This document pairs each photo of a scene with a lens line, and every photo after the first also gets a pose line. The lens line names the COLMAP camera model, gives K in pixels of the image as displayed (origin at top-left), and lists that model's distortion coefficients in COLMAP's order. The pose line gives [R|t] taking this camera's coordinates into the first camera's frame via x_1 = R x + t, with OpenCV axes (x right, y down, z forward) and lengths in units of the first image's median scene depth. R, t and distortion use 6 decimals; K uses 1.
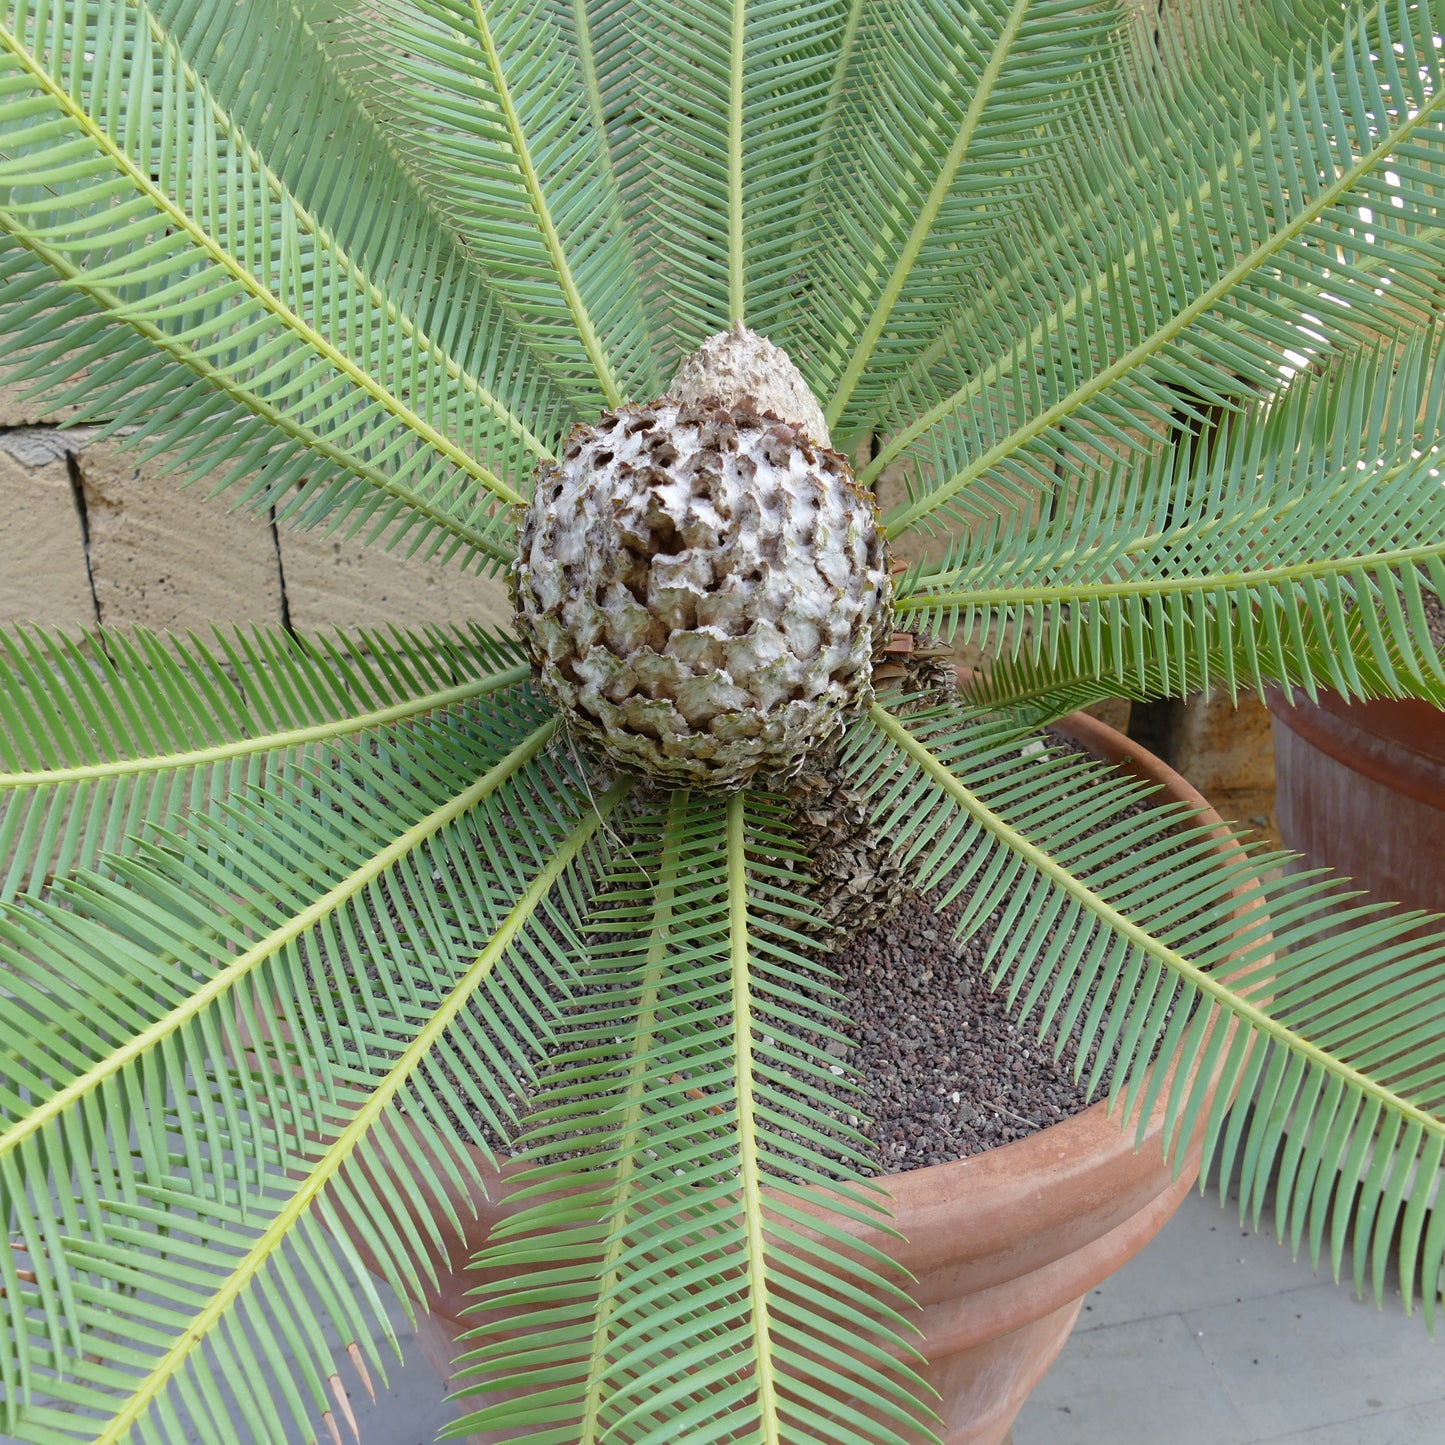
lens RADIAL K [[1554.2, 0, 718.2], [0, 1554.2, 718.0], [0, 0, 1]] dist [-0.019533, 0.024865]
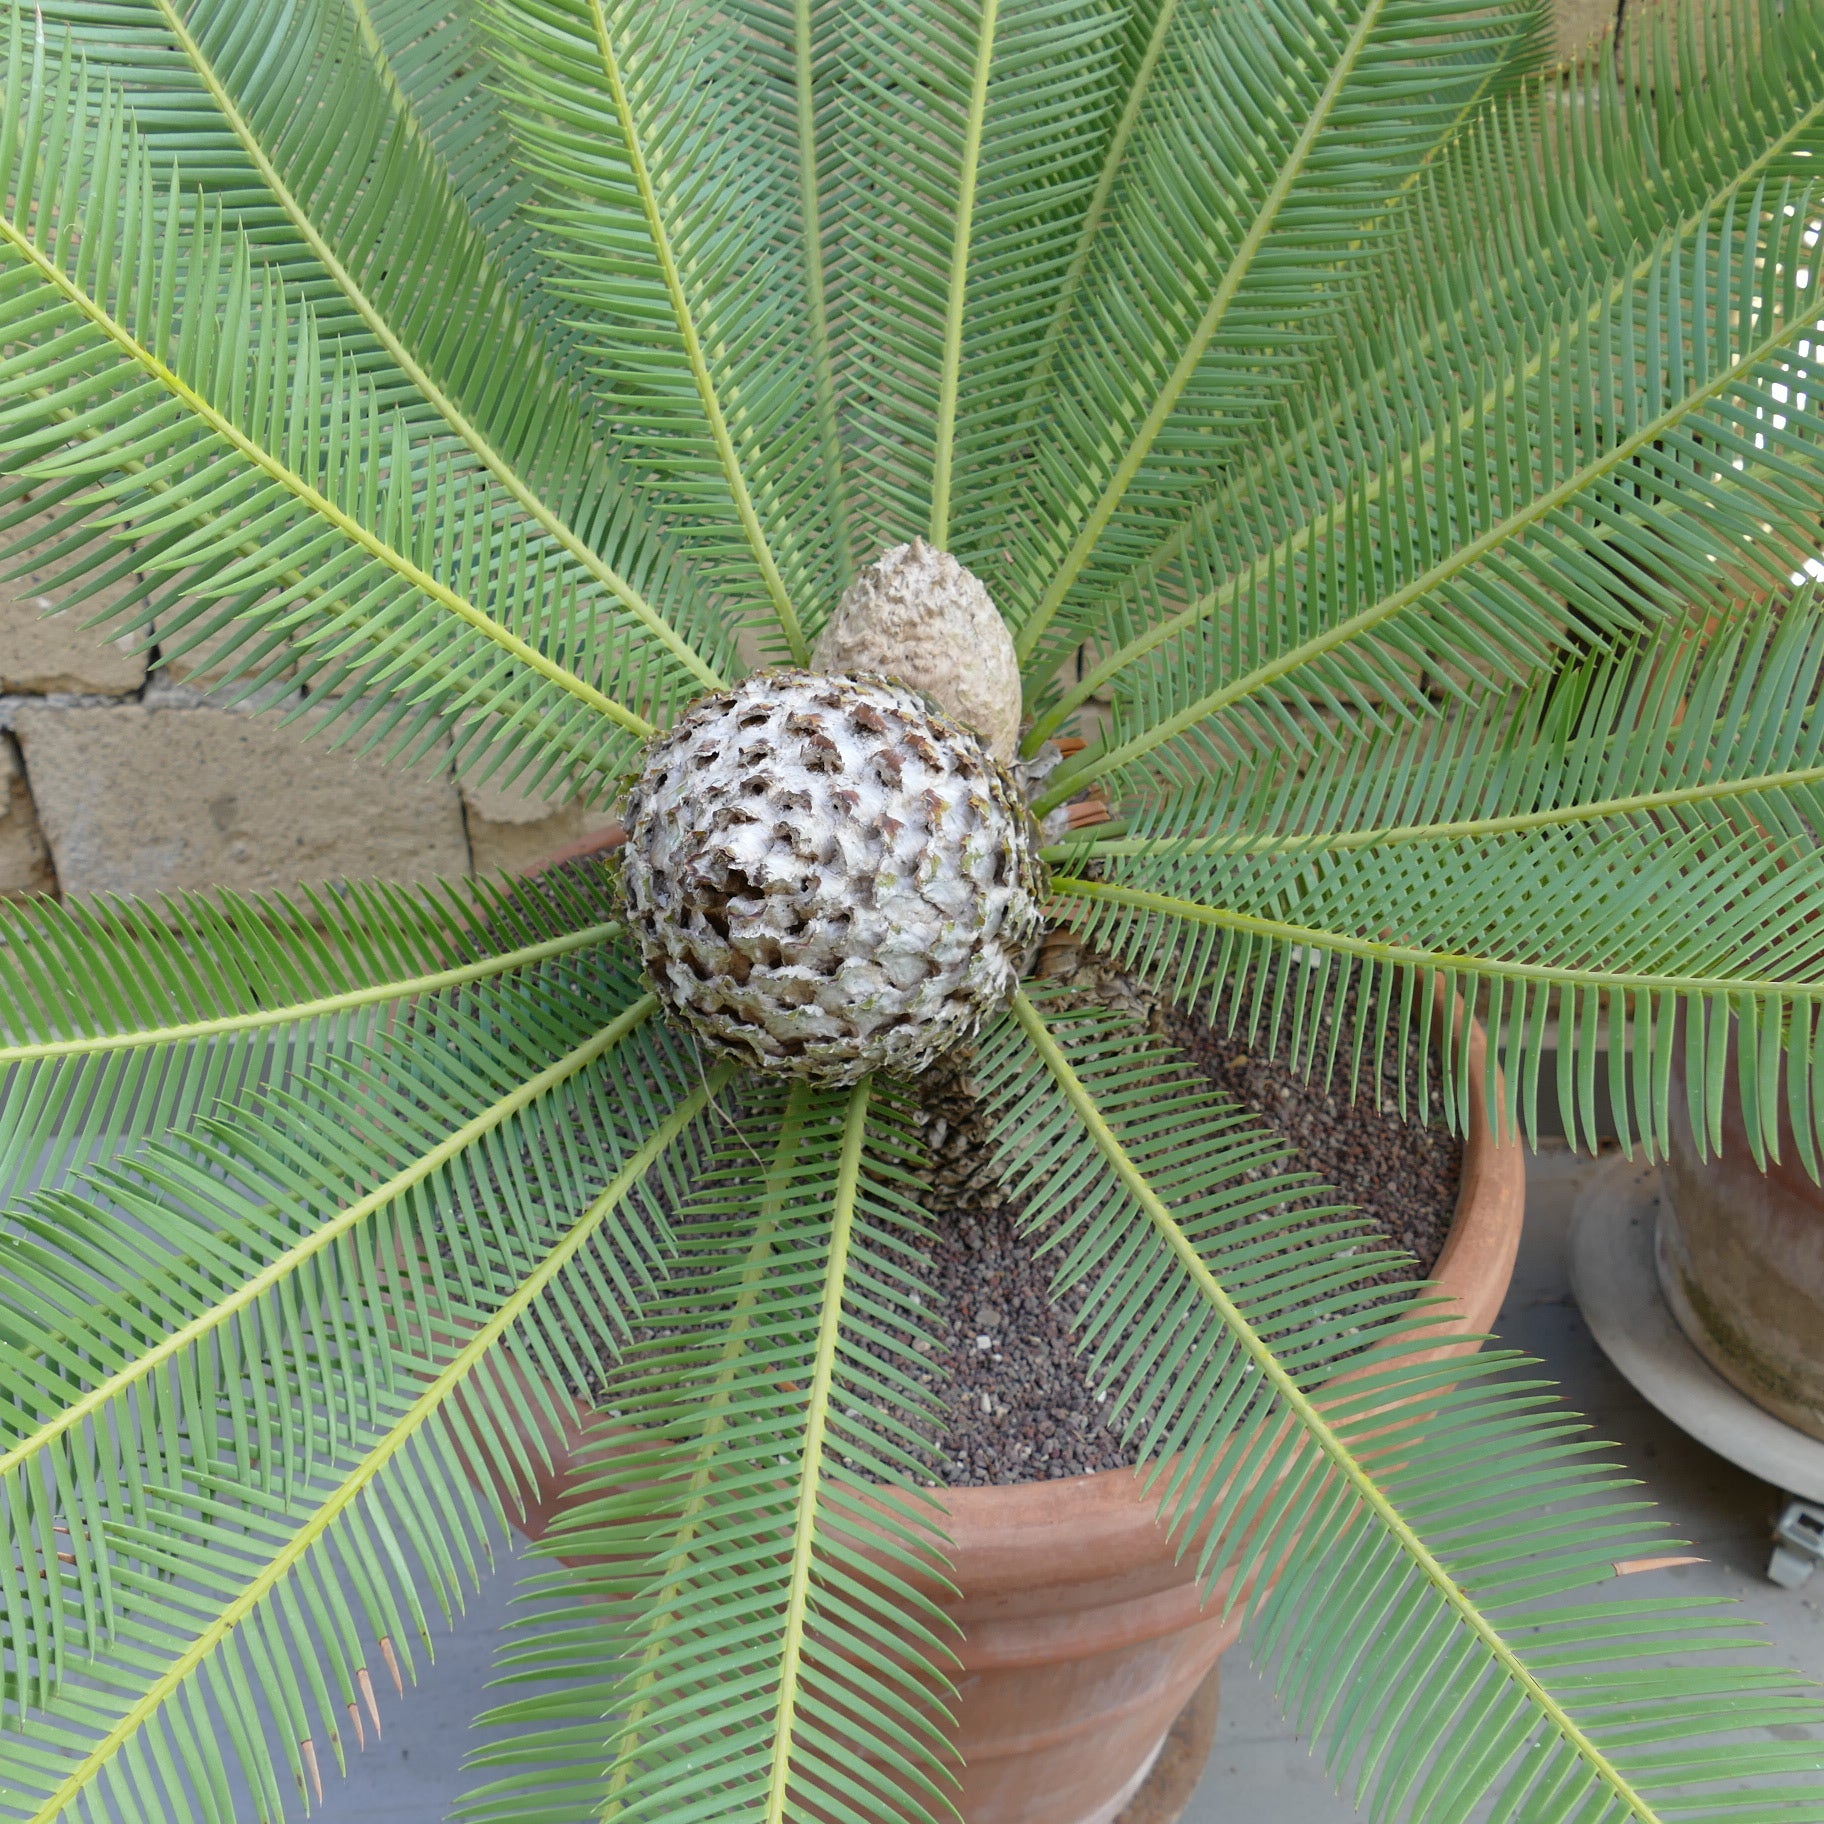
lens RADIAL K [[1961.8, 0, 906.5], [0, 1961.8, 906.3], [0, 0, 1]] dist [-0.019533, 0.024865]
pose [[0.990523, 0.094292, -0.099863, 0.164006], [-0.080085, 0.987218, 0.137793, -0.242940], [0.111580, -0.128489, 0.985414, -0.143958]]
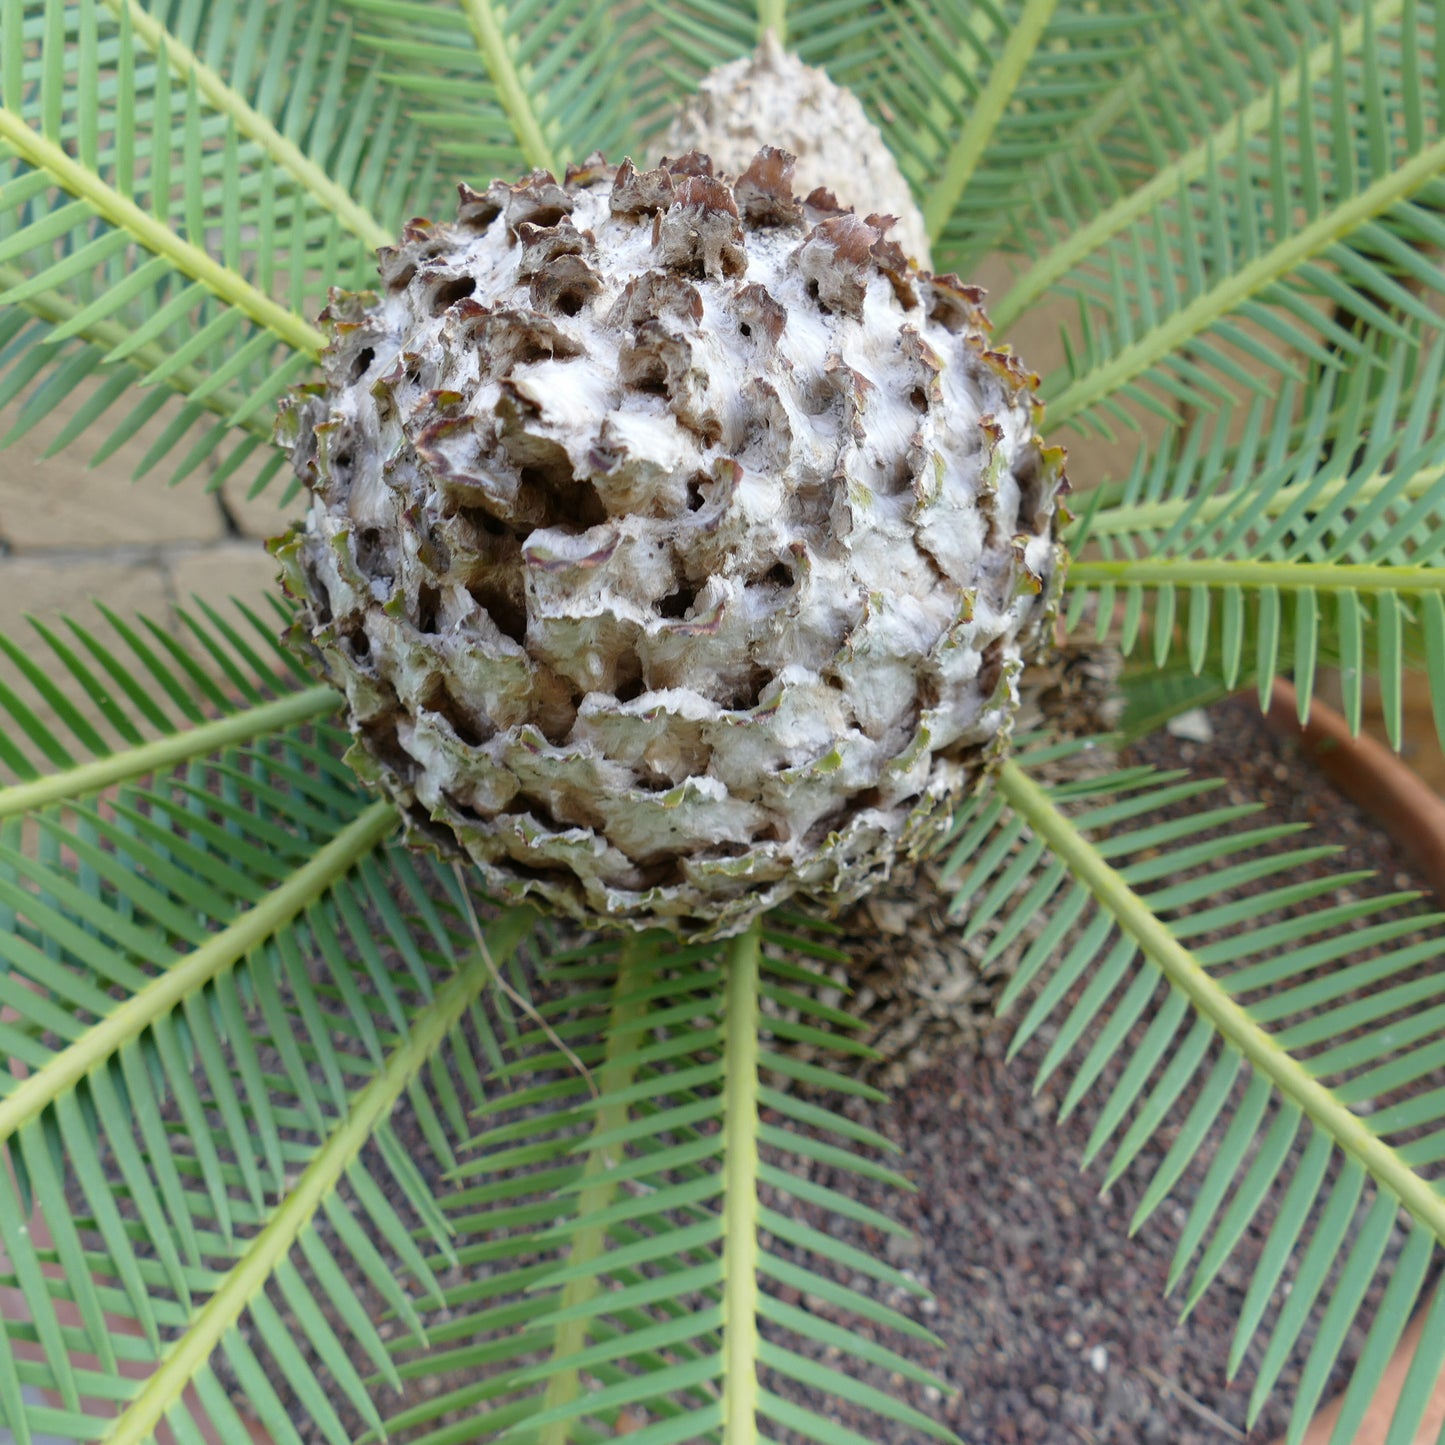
lens RADIAL K [[1554.2, 0, 718.2], [0, 1554.2, 718.0], [0, 0, 1]] dist [-0.019533, 0.024865]
pose [[0.999304, 0.021210, -0.030671, 0.019881], [-0.017990, 0.994652, 0.101709, -0.087984], [0.032664, -0.101086, 0.994341, 0.524508]]
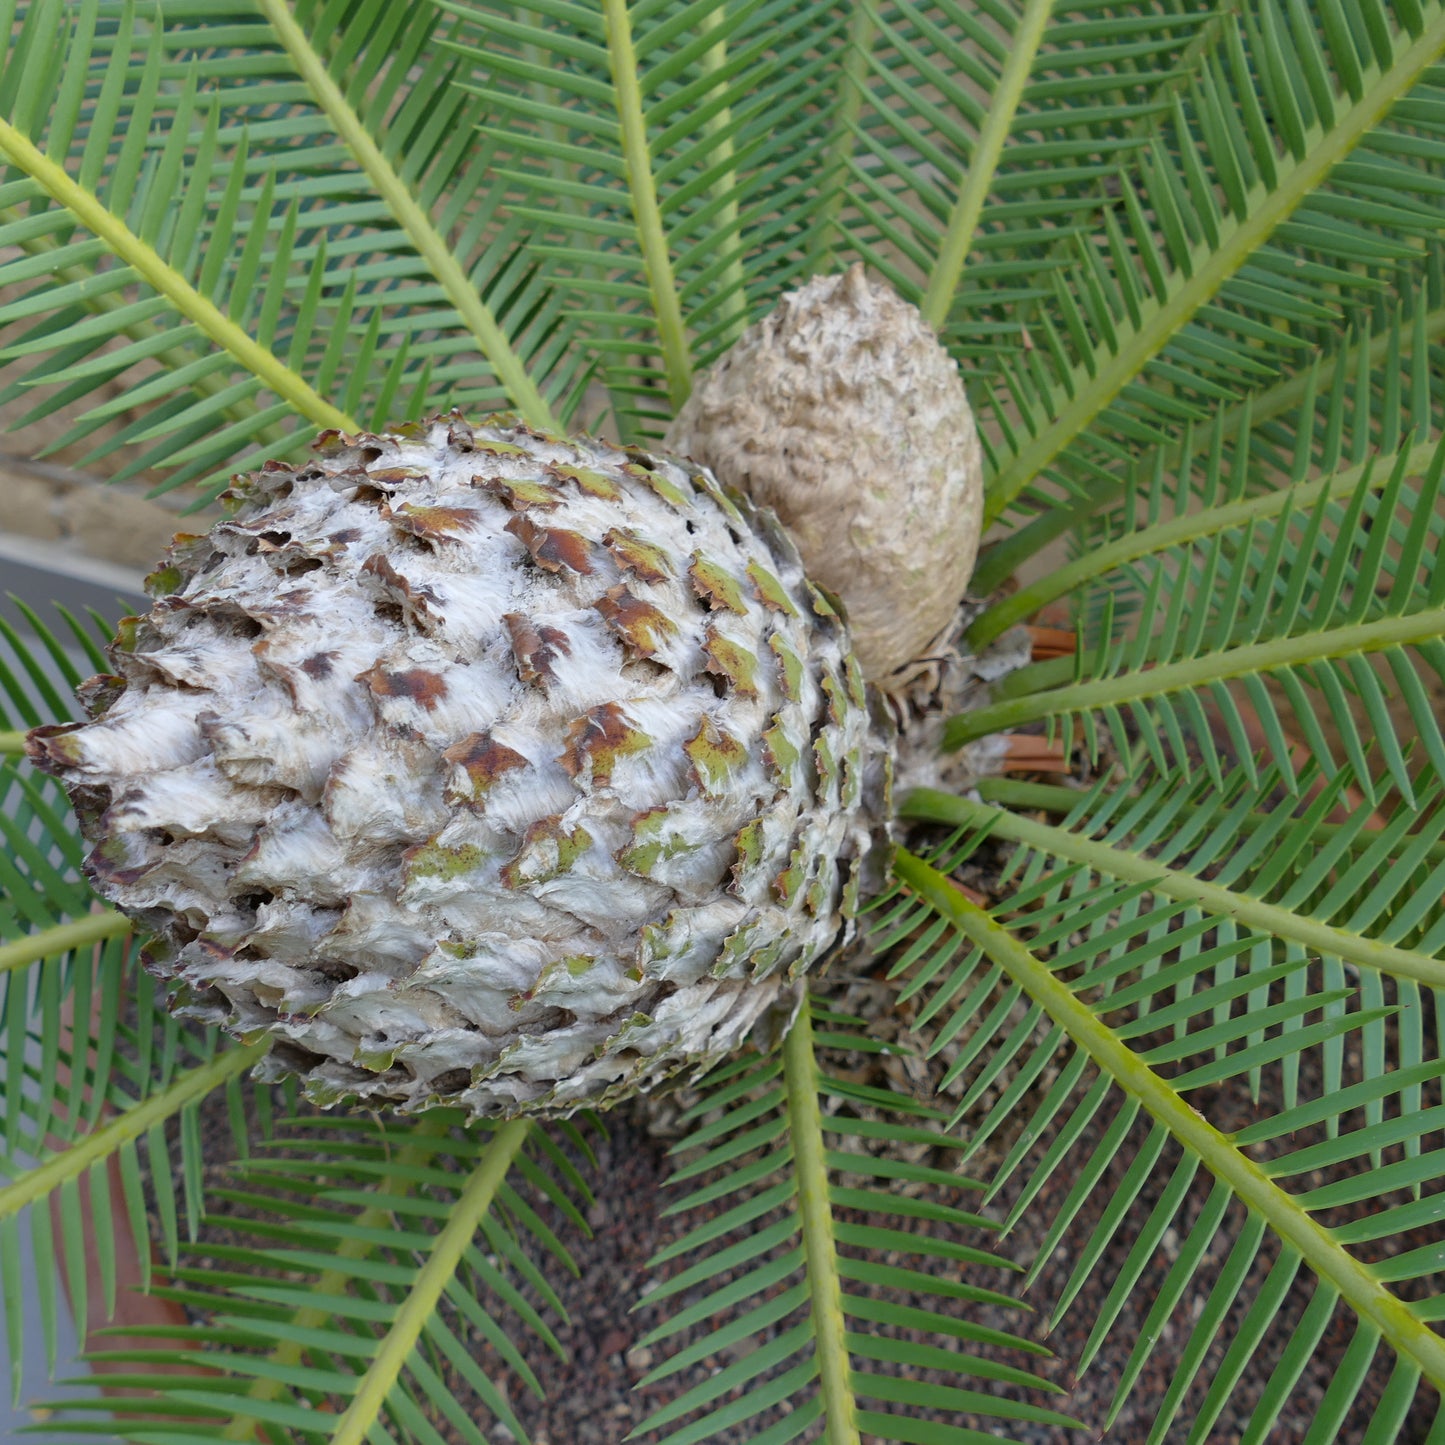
lens RADIAL K [[1554.2, 0, 718.2], [0, 1554.2, 718.0], [0, 0, 1]] dist [-0.019533, 0.024865]
pose [[0.876478, 0.375439, -0.301383, 0.228927], [-0.305630, 0.917584, 0.254224, -0.280616], [0.371990, -0.130710, 0.918988, 0.558300]]
